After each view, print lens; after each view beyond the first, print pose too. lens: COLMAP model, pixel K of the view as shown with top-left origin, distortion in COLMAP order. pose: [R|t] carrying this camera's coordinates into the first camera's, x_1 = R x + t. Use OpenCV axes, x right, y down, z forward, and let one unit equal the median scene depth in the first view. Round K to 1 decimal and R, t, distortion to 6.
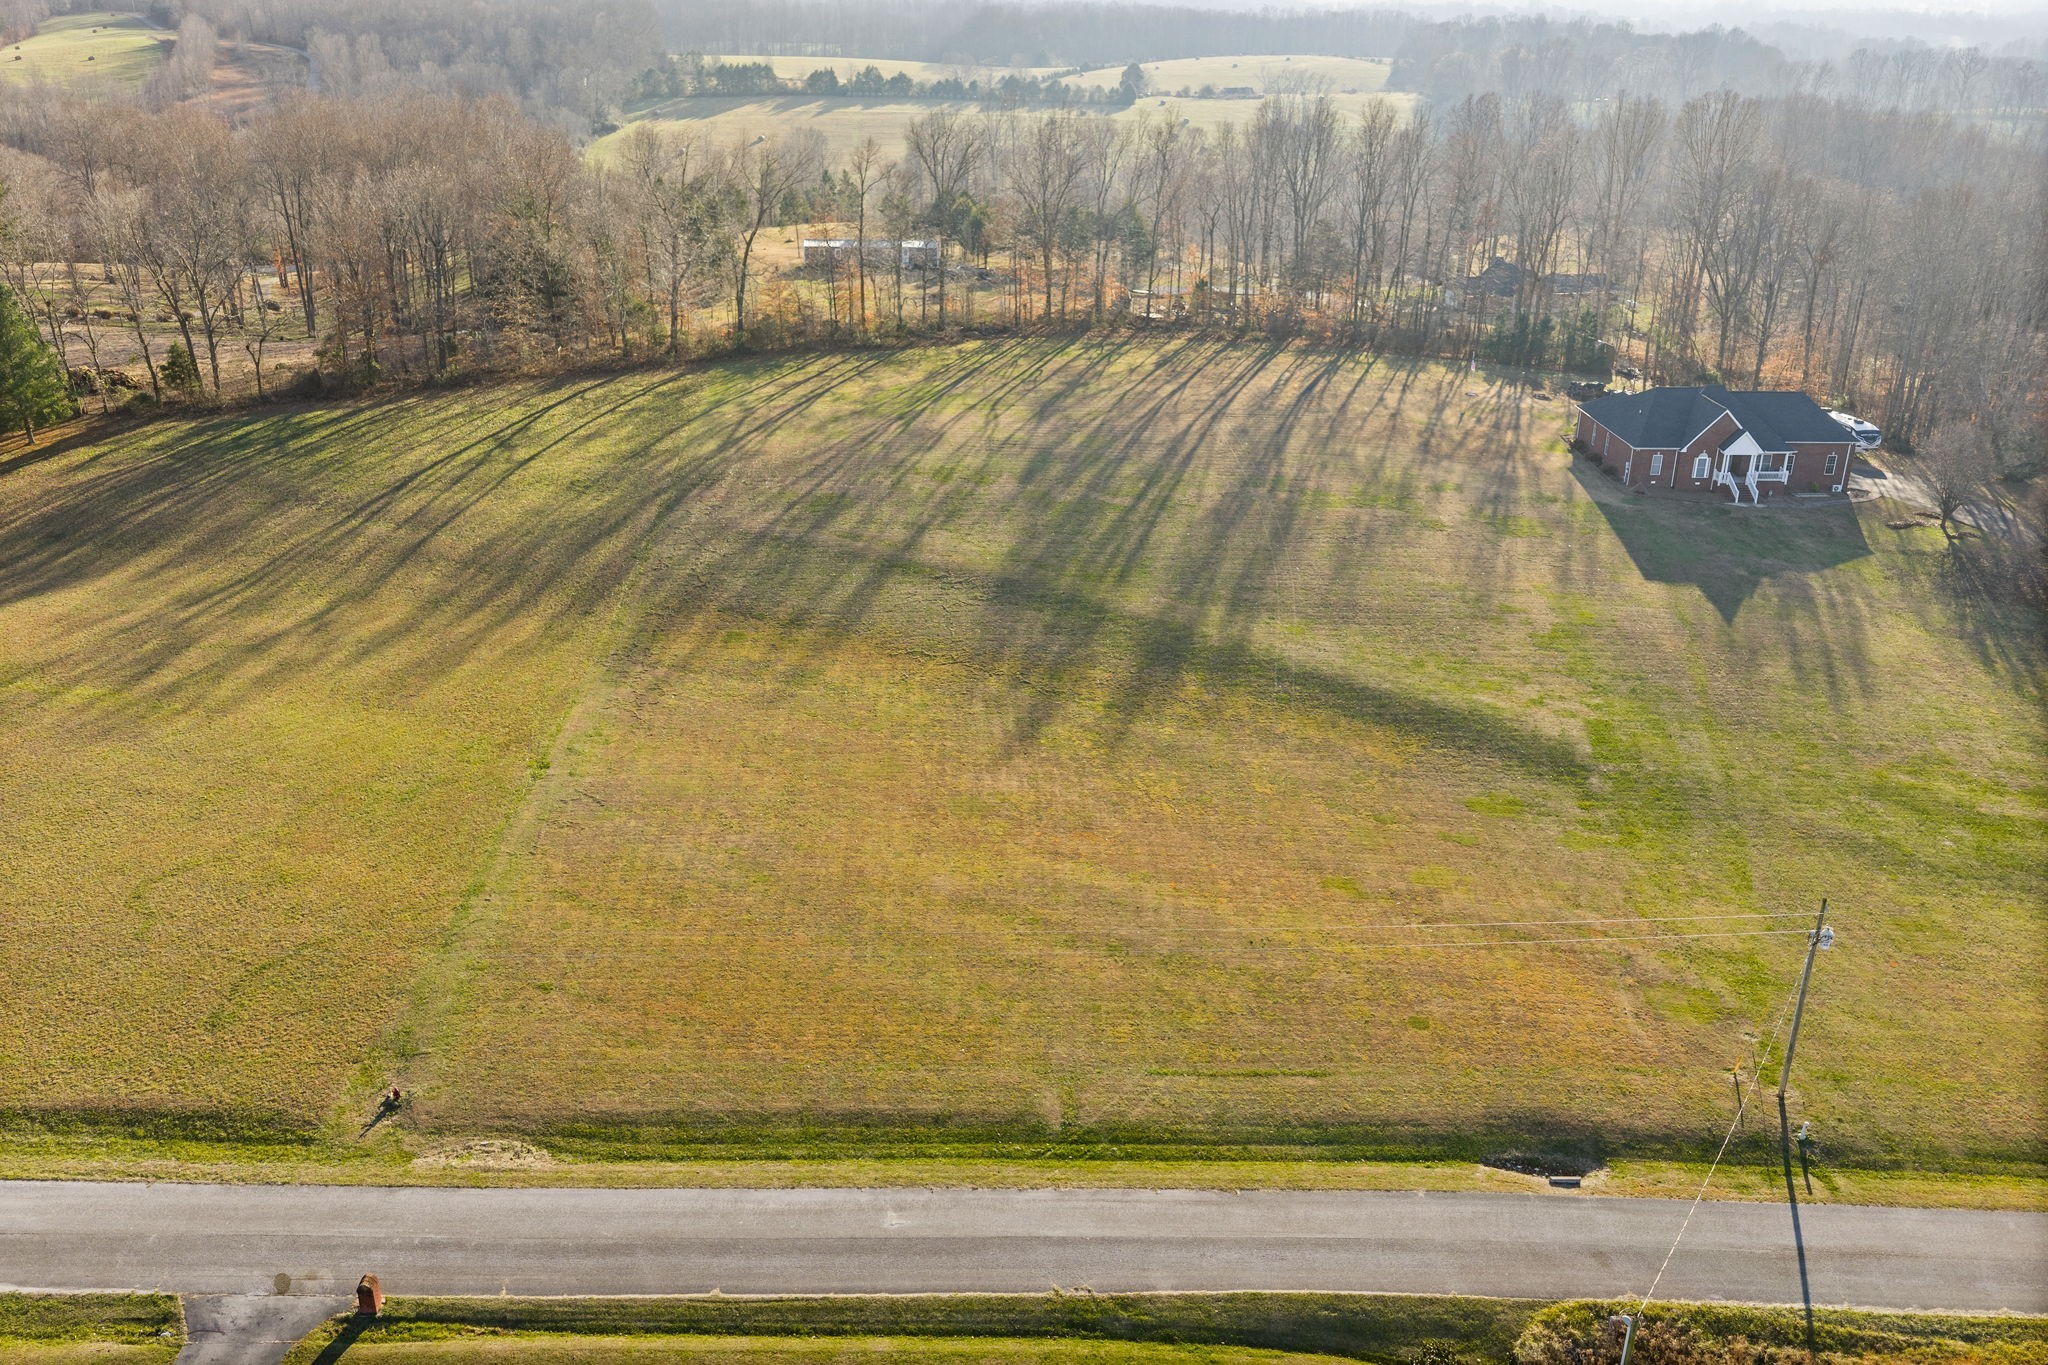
lens RADIAL K [[1697.3, 0, 1033.6], [0, 1697.3, 683.9], [0, 0, 1]] dist [0.015673, -0.025001]
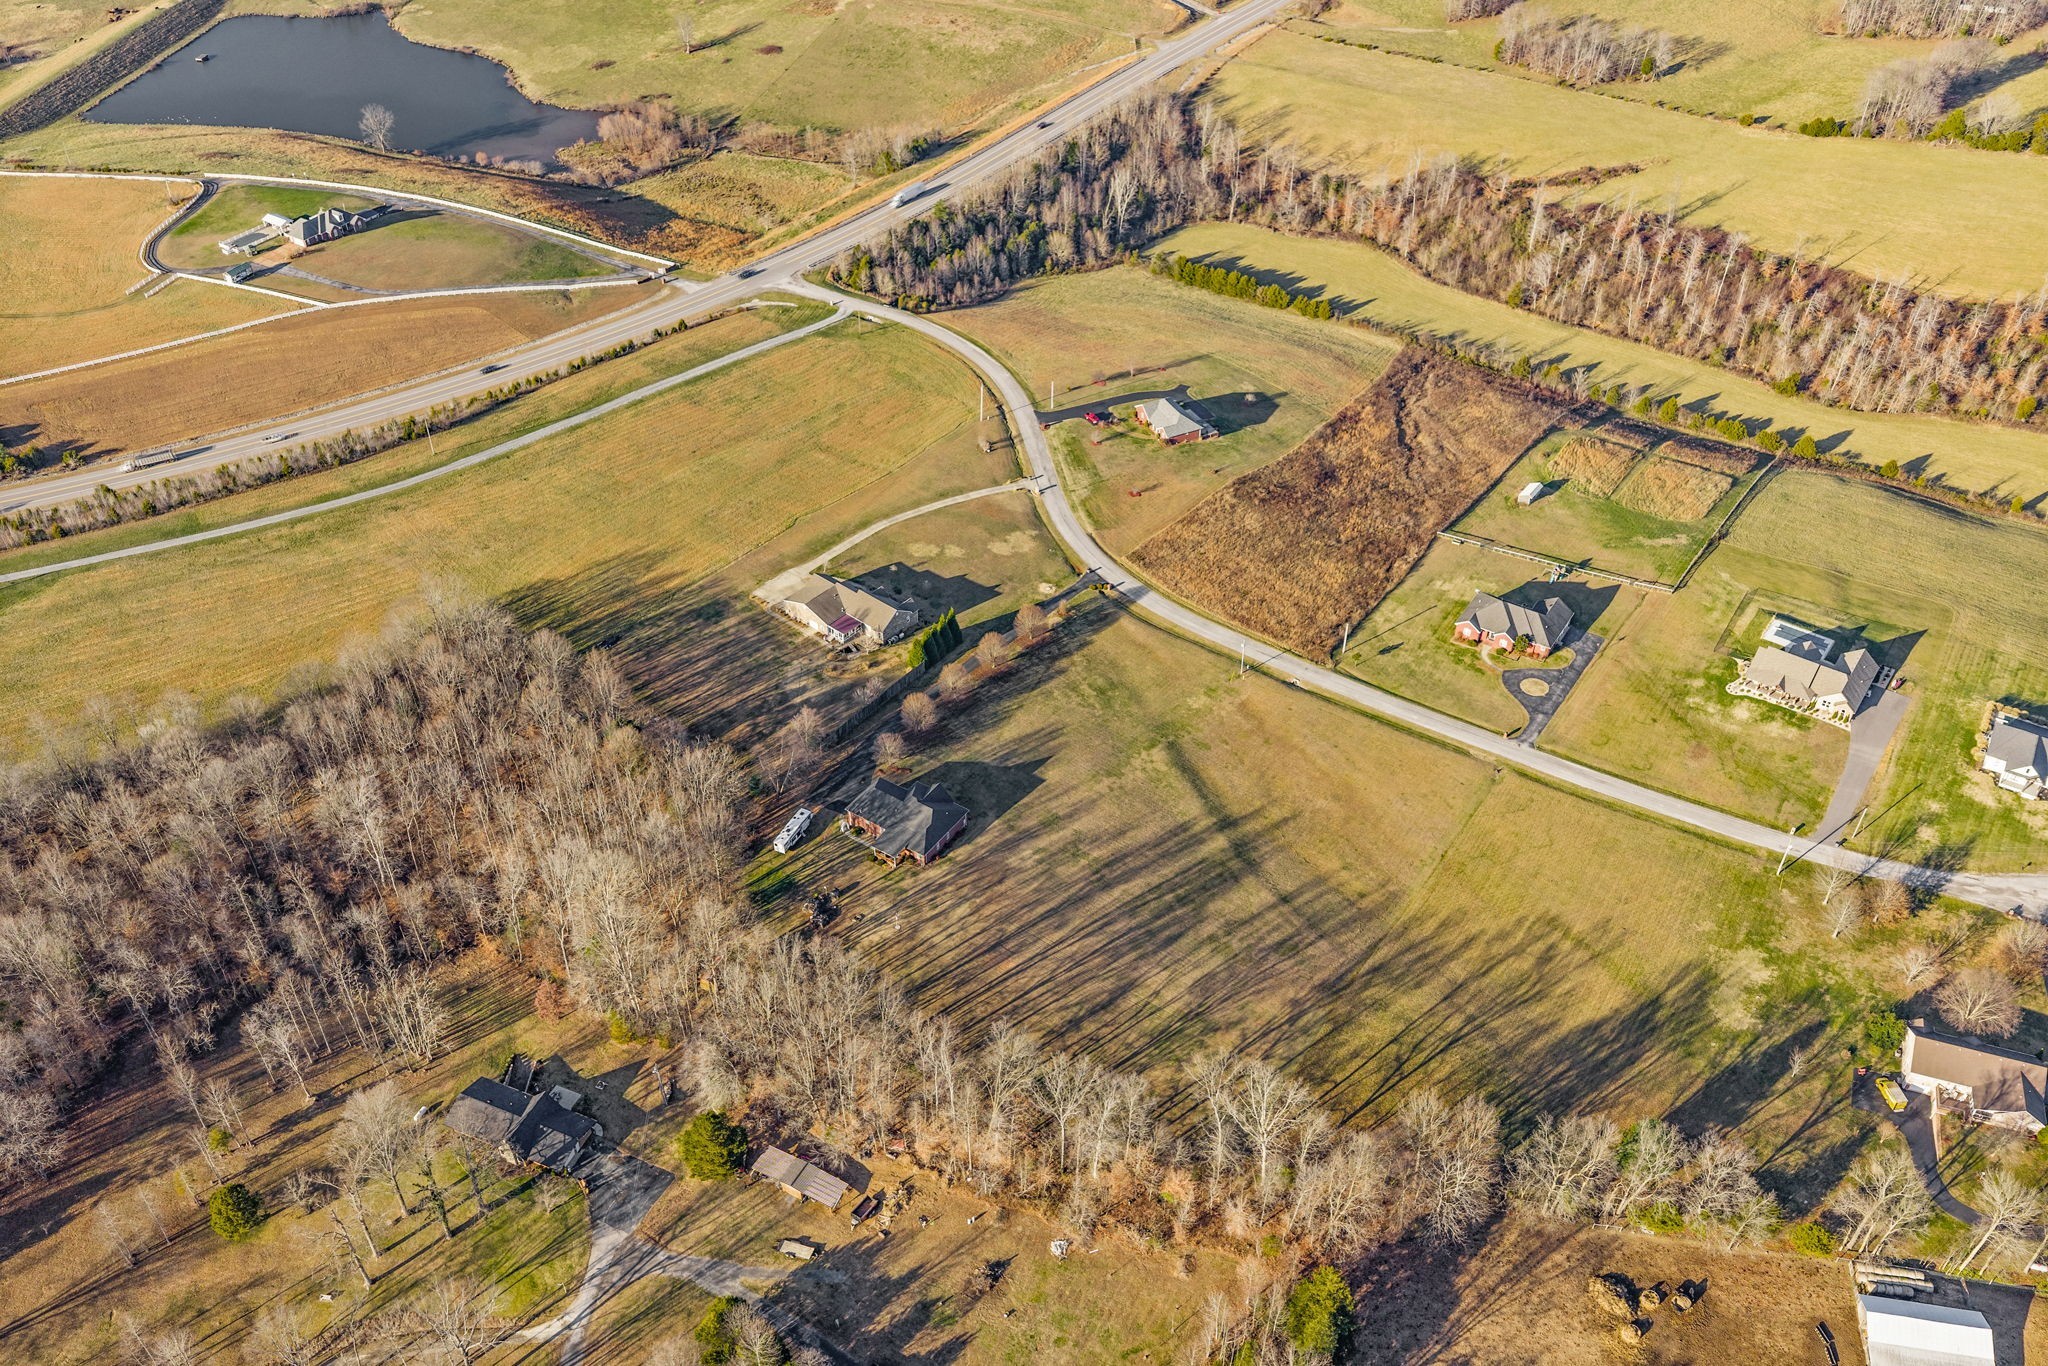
lens RADIAL K [[1688.9, 0, 1033.5], [0, 1688.9, 680.1], [0, 0, 1]] dist [0.017980, -0.029682]
pose [[-0.814329, -0.386730, 0.432792, -0.920323], [0.209888, 0.498994, 0.840805, -3.041146], [-0.541125, 0.775529, -0.325175, 2.204321]]
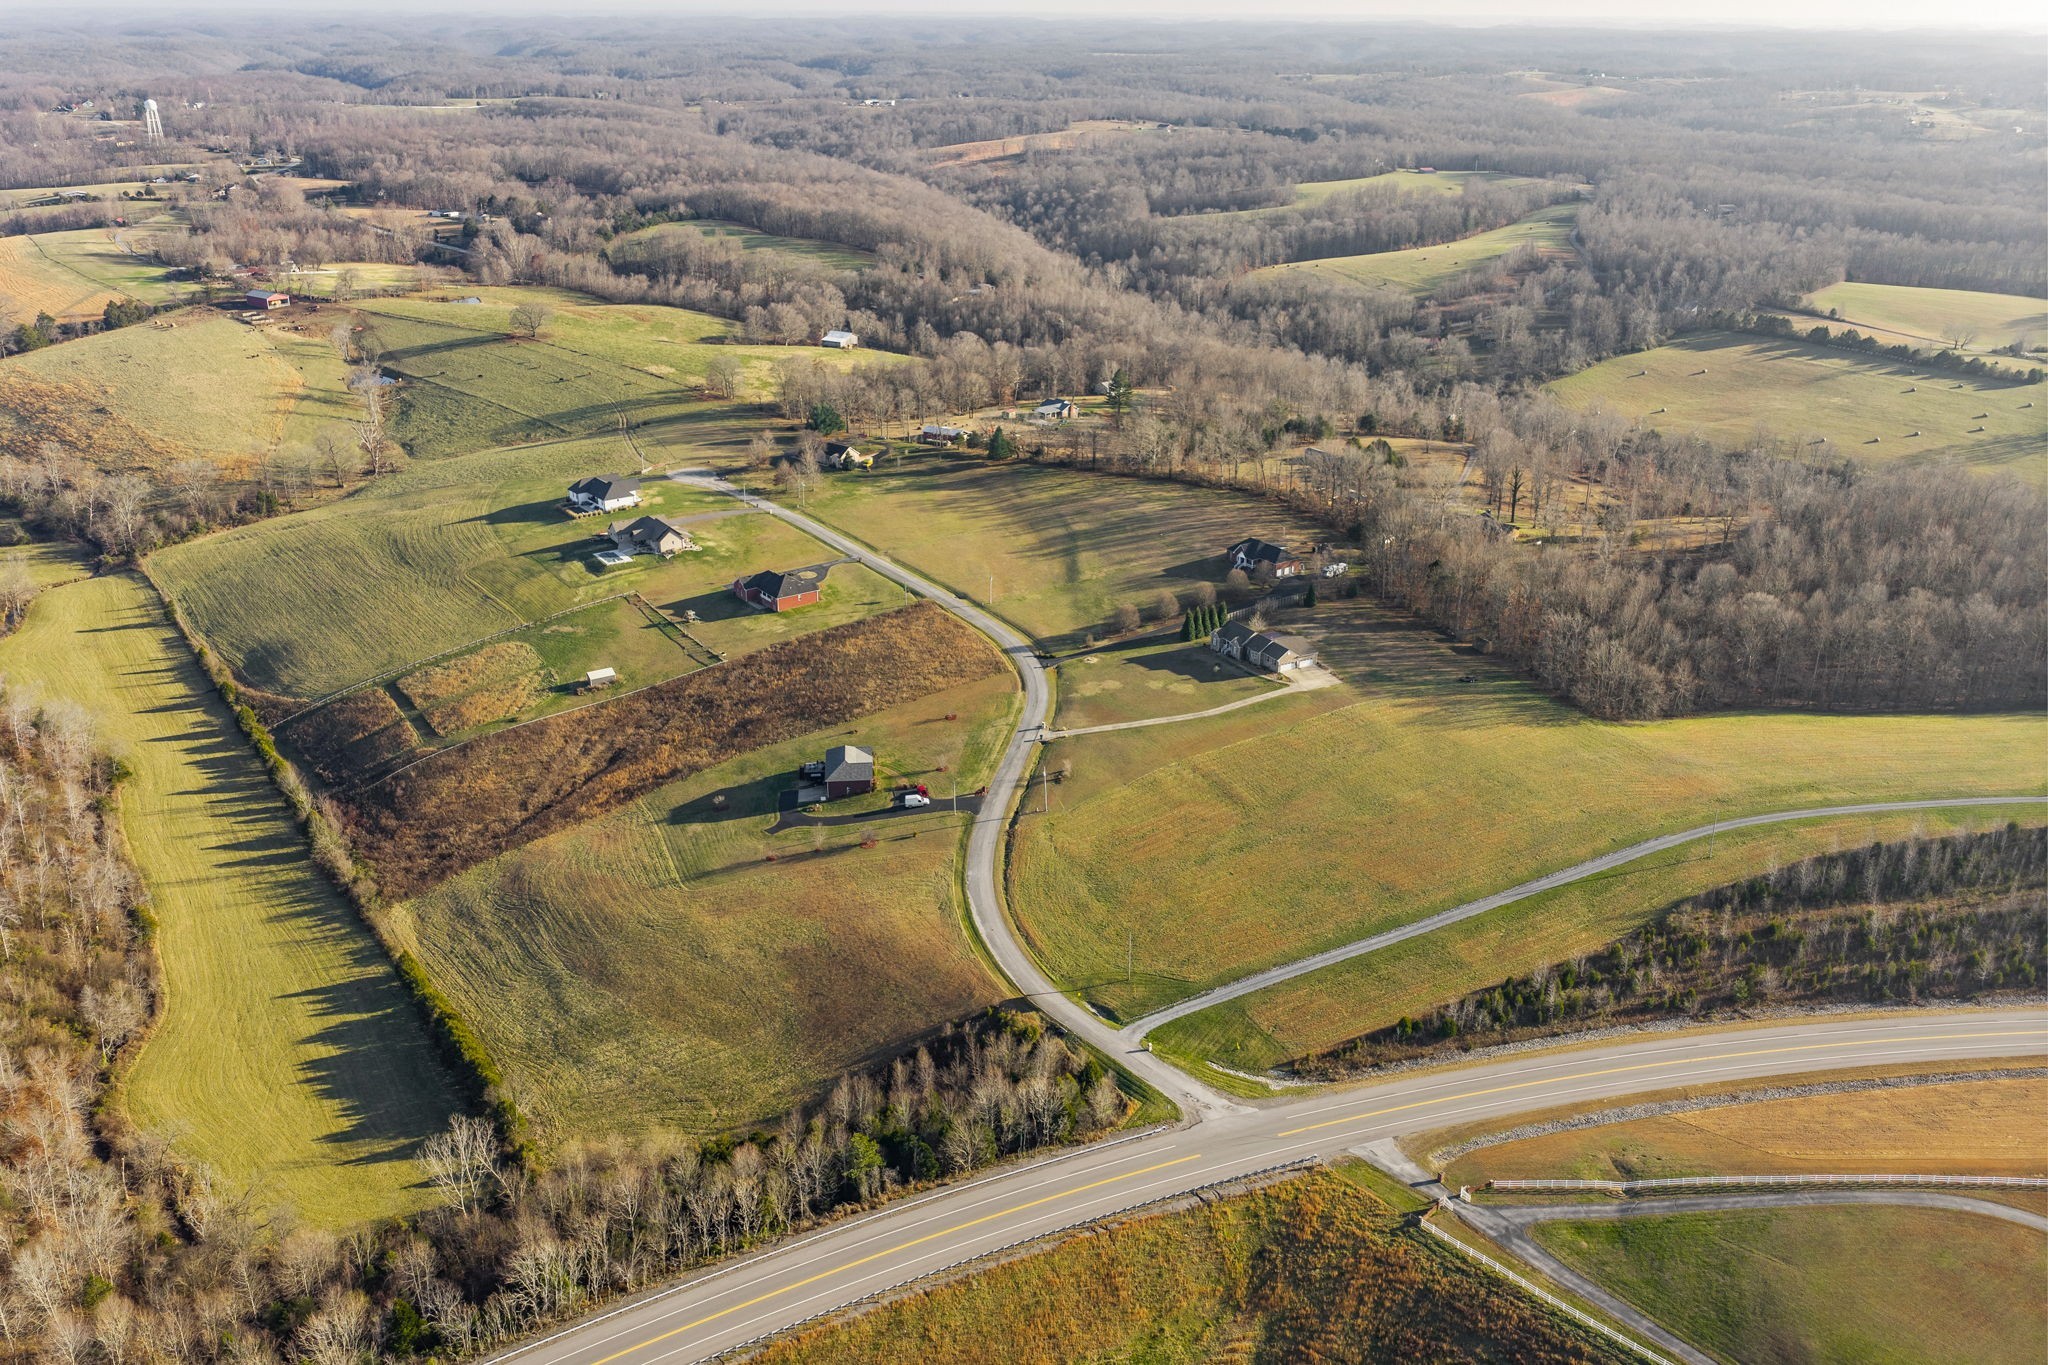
lens RADIAL K [[1688.9, 0, 1033.5], [0, 1688.9, 679.6], [0, 0, 1]] dist [0.017980, -0.029682]
pose [[0.557130, 0.300806, -0.774029, 4.373703], [-0.320745, 0.937703, 0.133548, -0.323745], [0.765982, 0.173862, 0.618905, -2.253799]]
